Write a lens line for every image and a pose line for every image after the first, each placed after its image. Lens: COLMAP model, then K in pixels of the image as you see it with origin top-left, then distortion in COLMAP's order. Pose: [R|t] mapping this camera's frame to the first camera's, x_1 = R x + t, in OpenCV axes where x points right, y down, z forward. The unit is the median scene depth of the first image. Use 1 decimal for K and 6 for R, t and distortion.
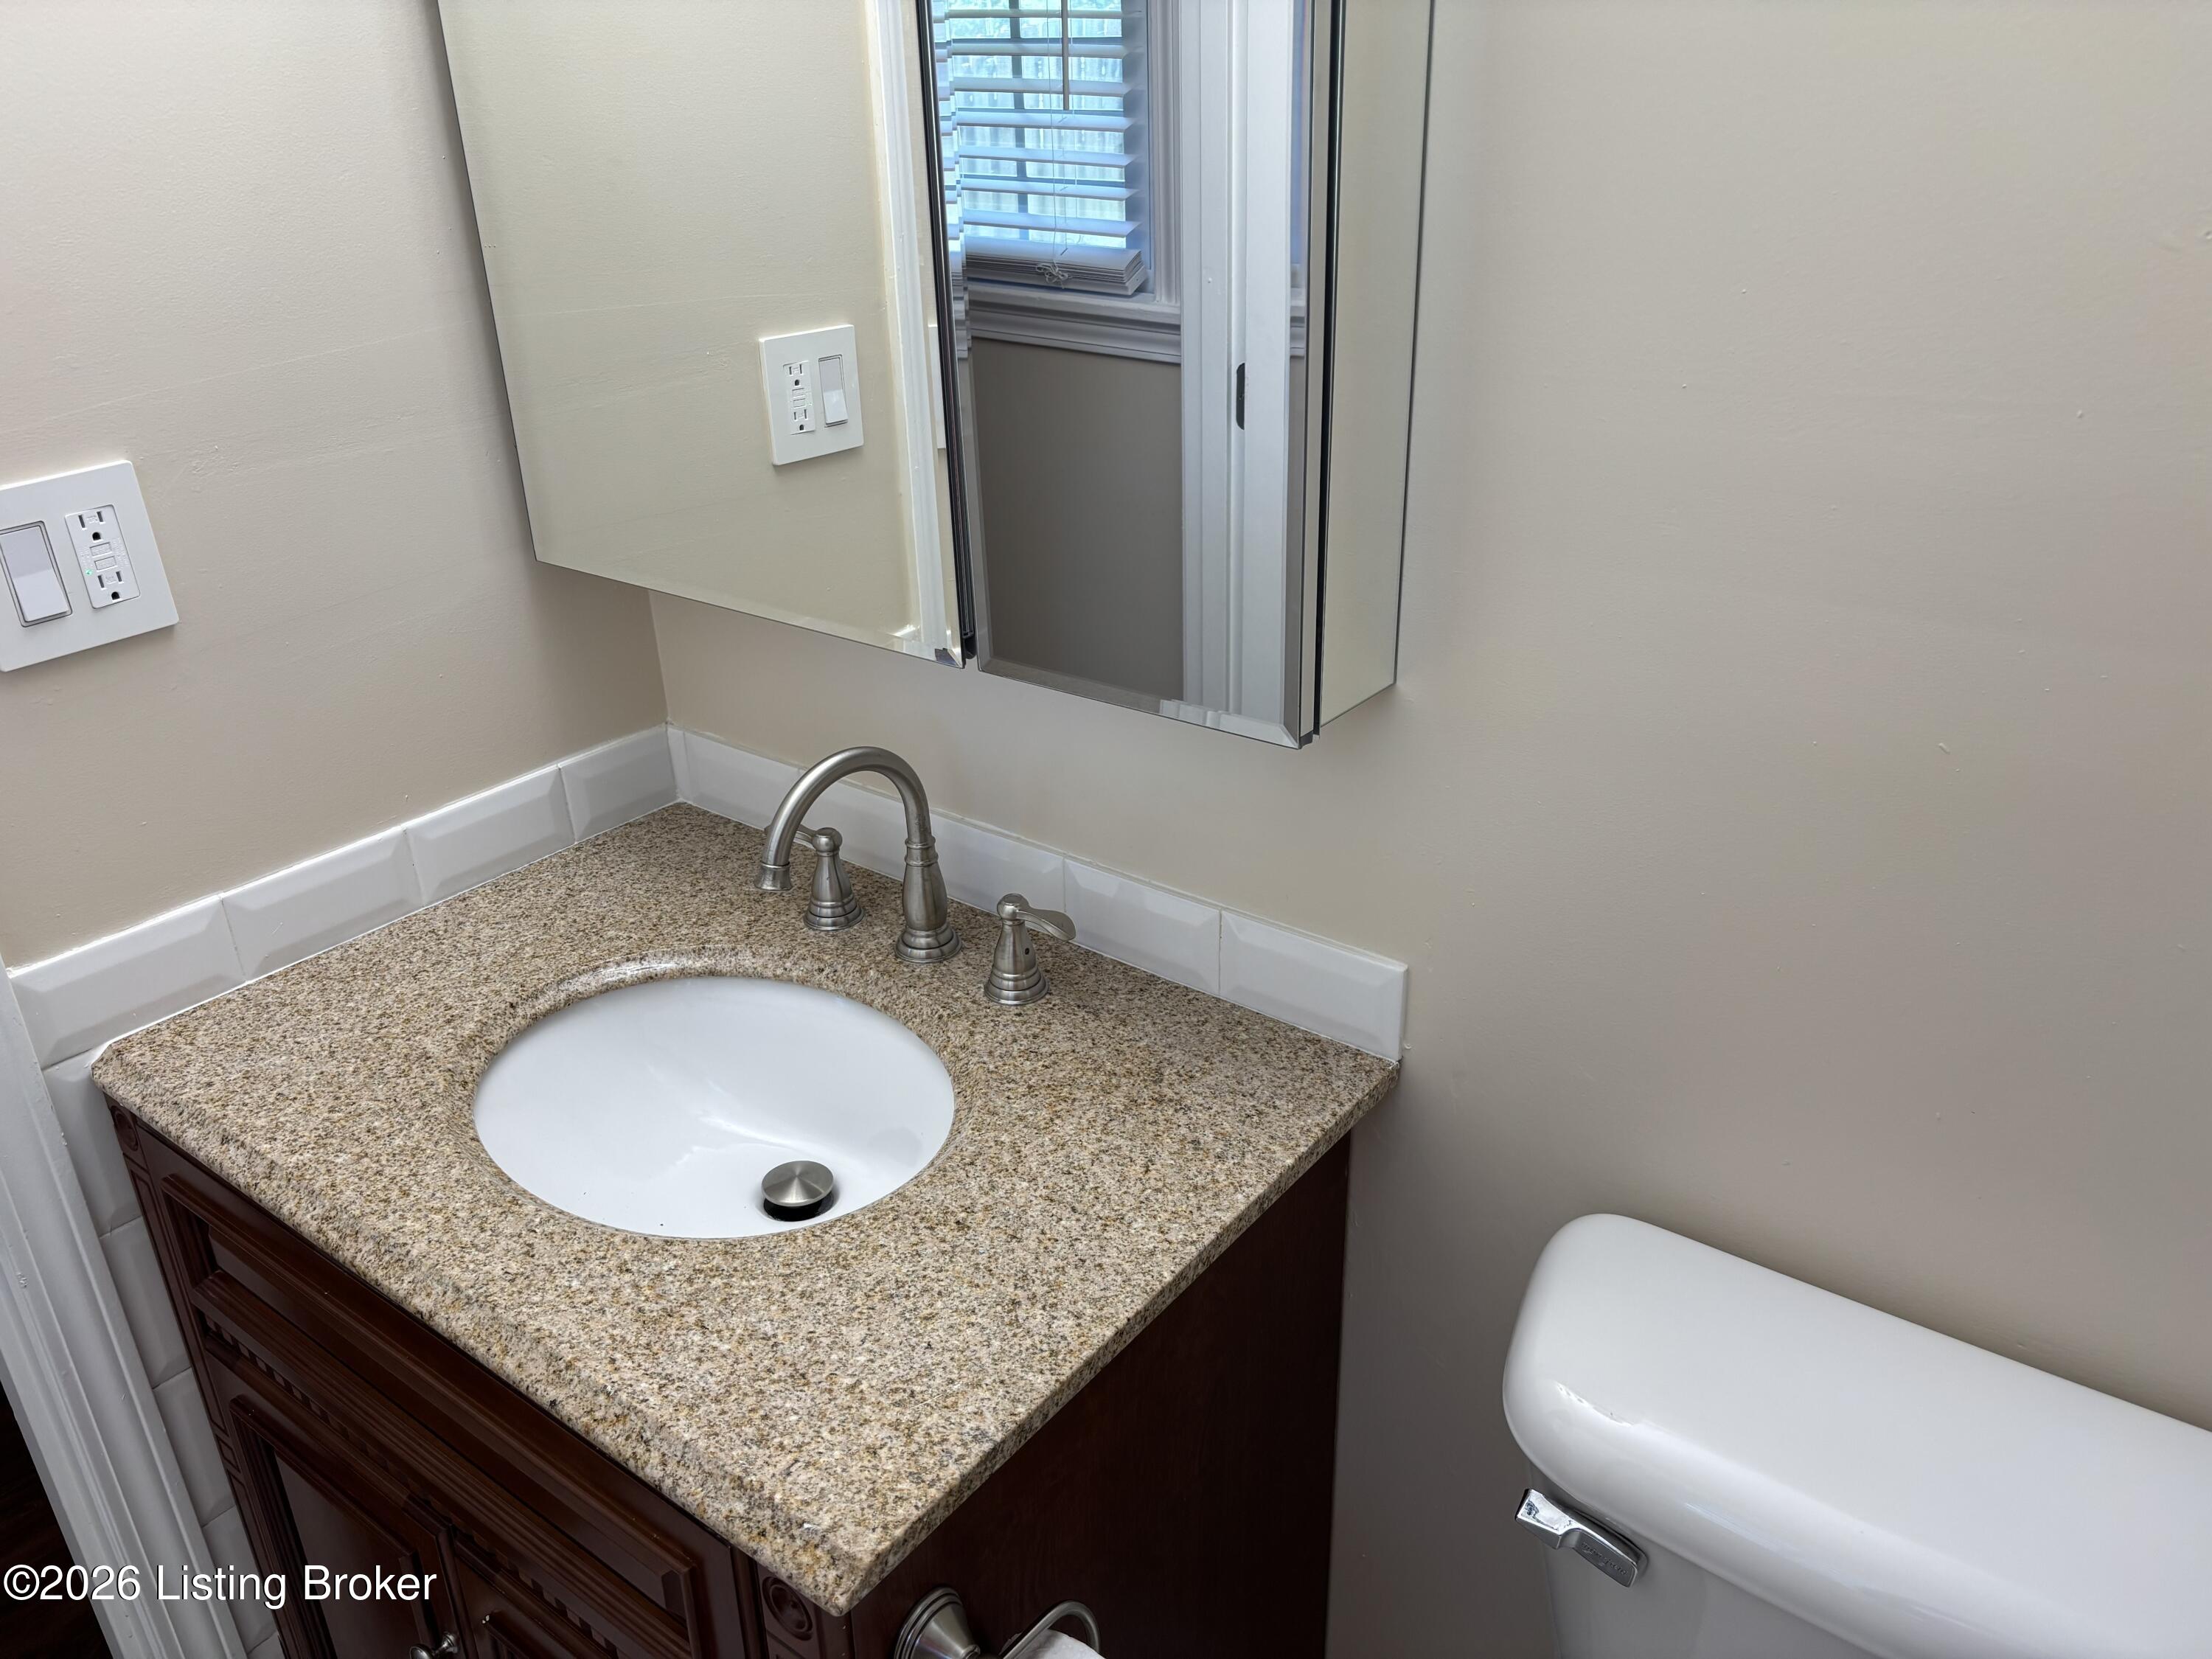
lens RADIAL K [[1690.1, 0, 1116.0], [0, 1690.1, 832.0], [0, 0, 1]] dist [0.057336, -0.056403]
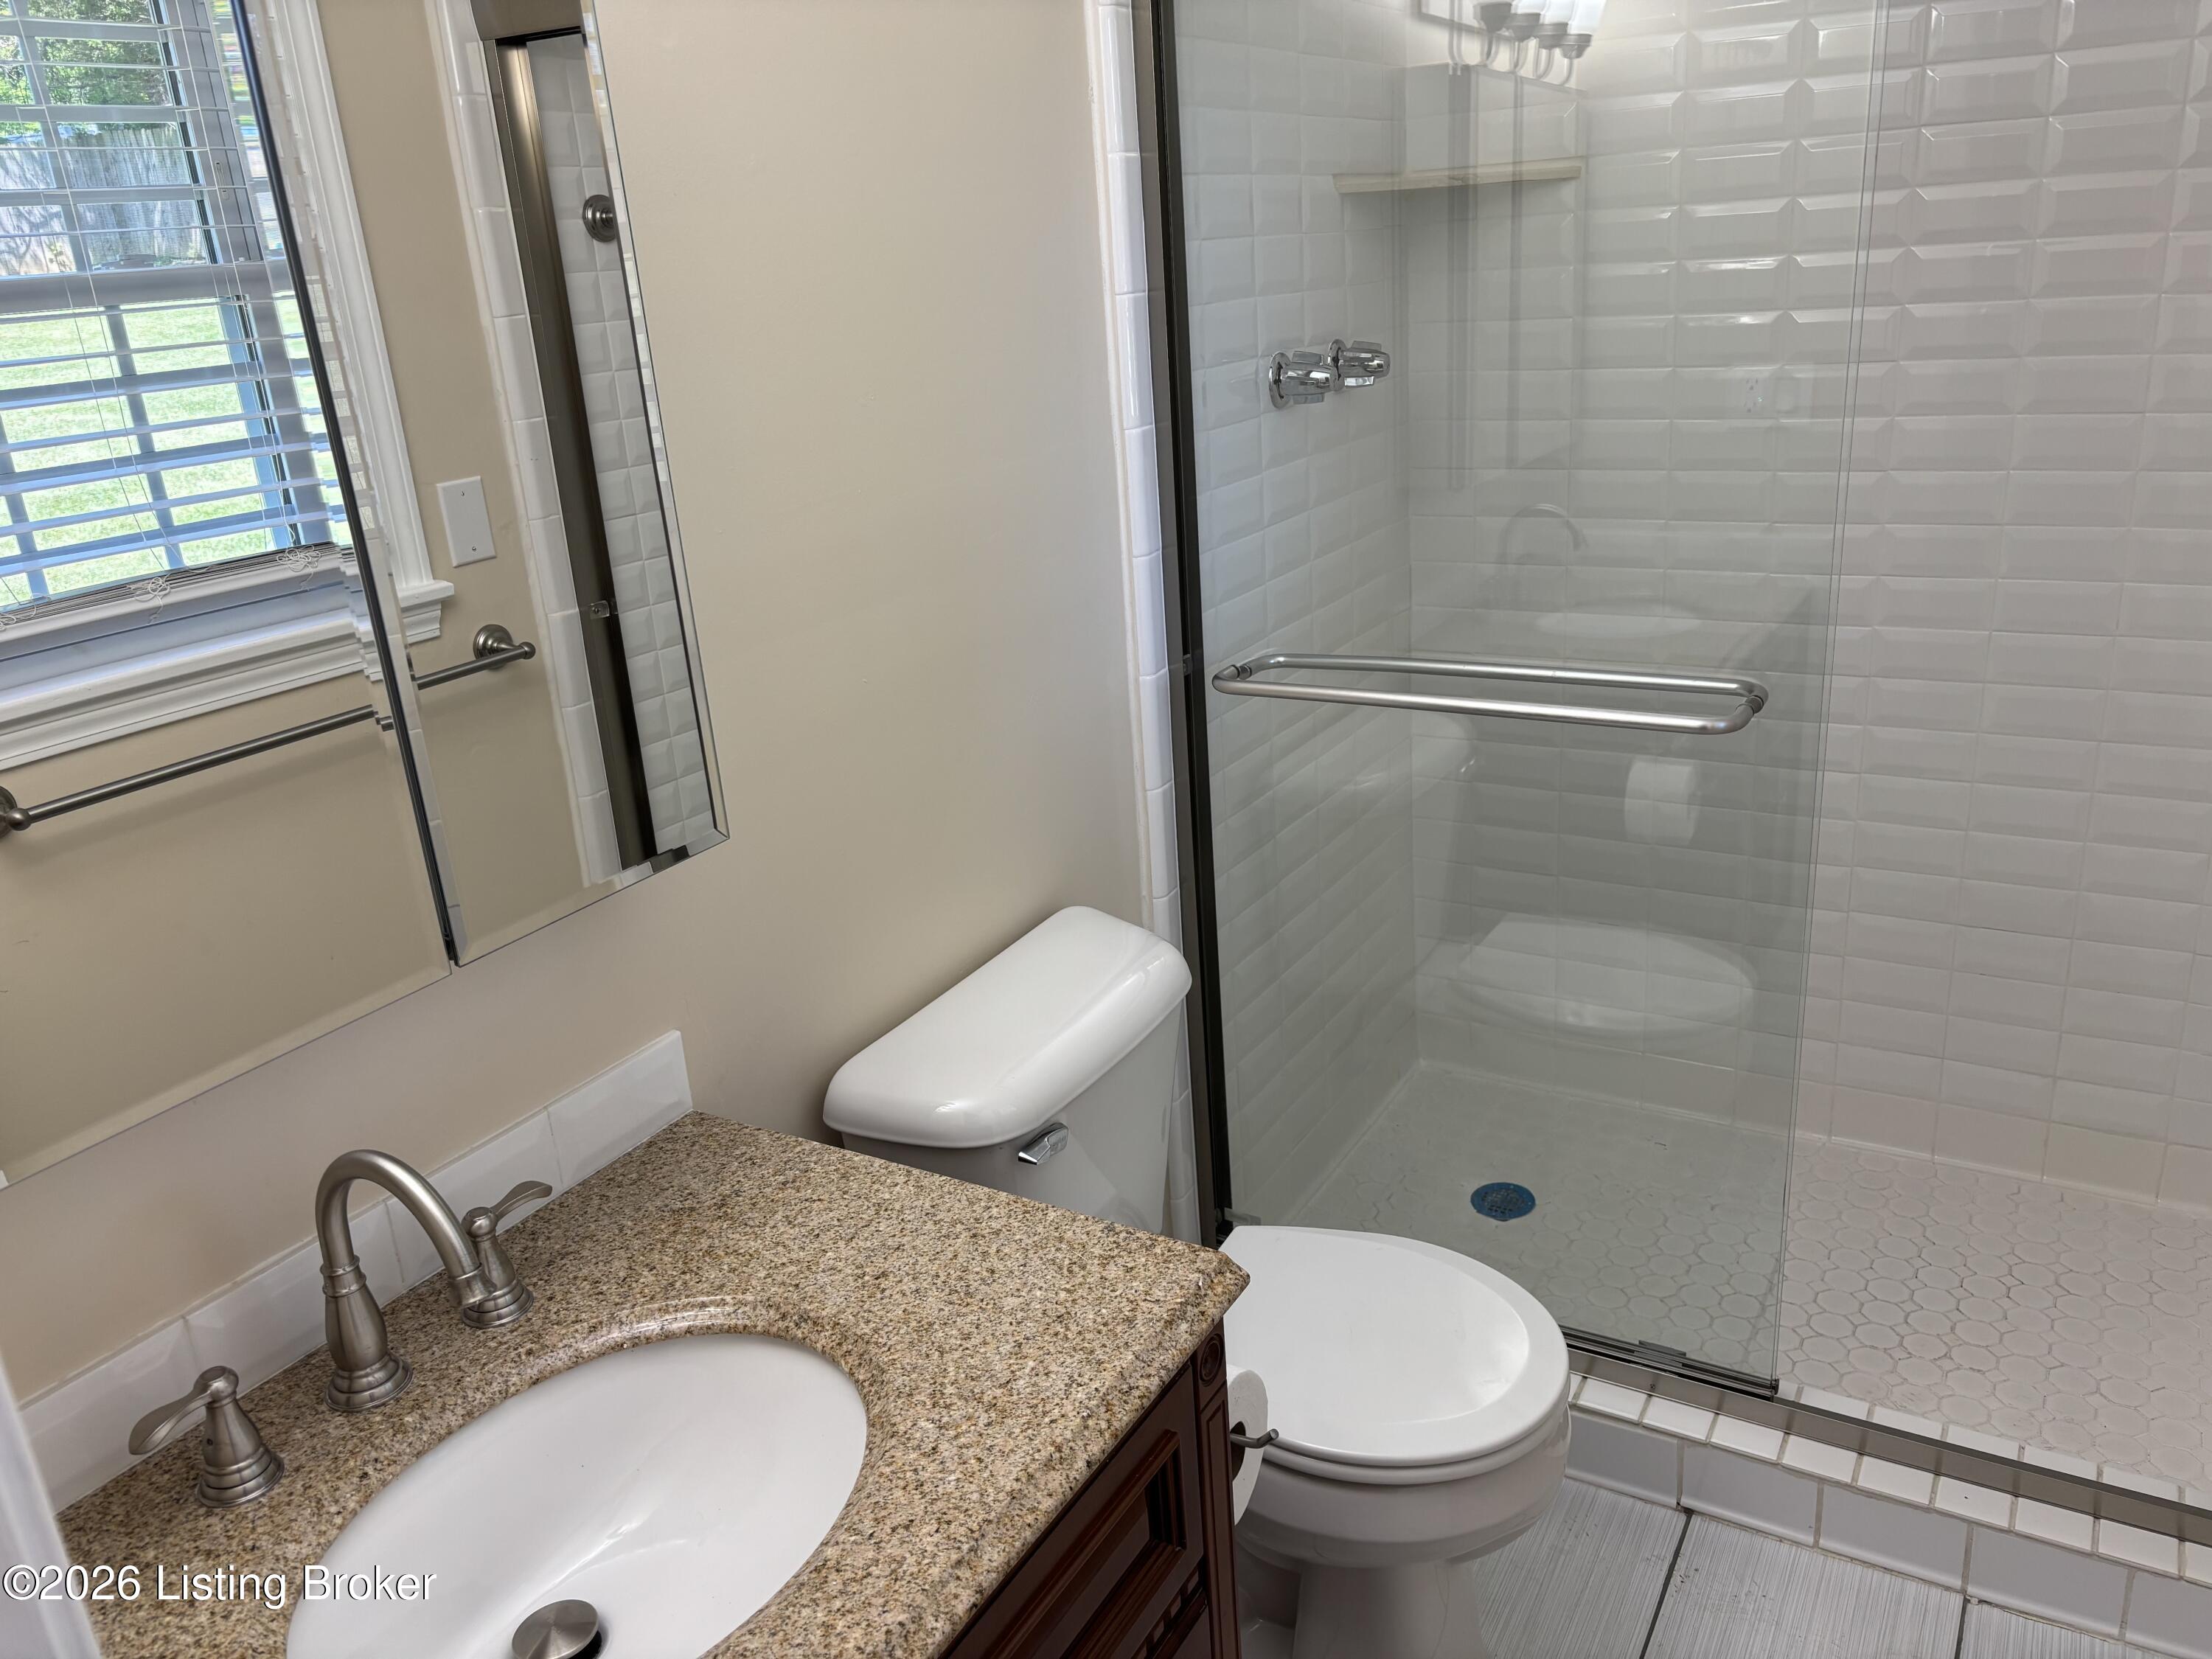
lens RADIAL K [[1690.1, 0, 1106.3], [0, 1690.1, 830.2], [0, 0, 1]] dist [0.057336, -0.056403]
pose [[-0.110561, -0.306679, 0.945370, -1.215074], [0.489390, 0.811093, 0.320354, -0.348457], [-0.865028, 0.498073, 0.060411, 0.678411]]
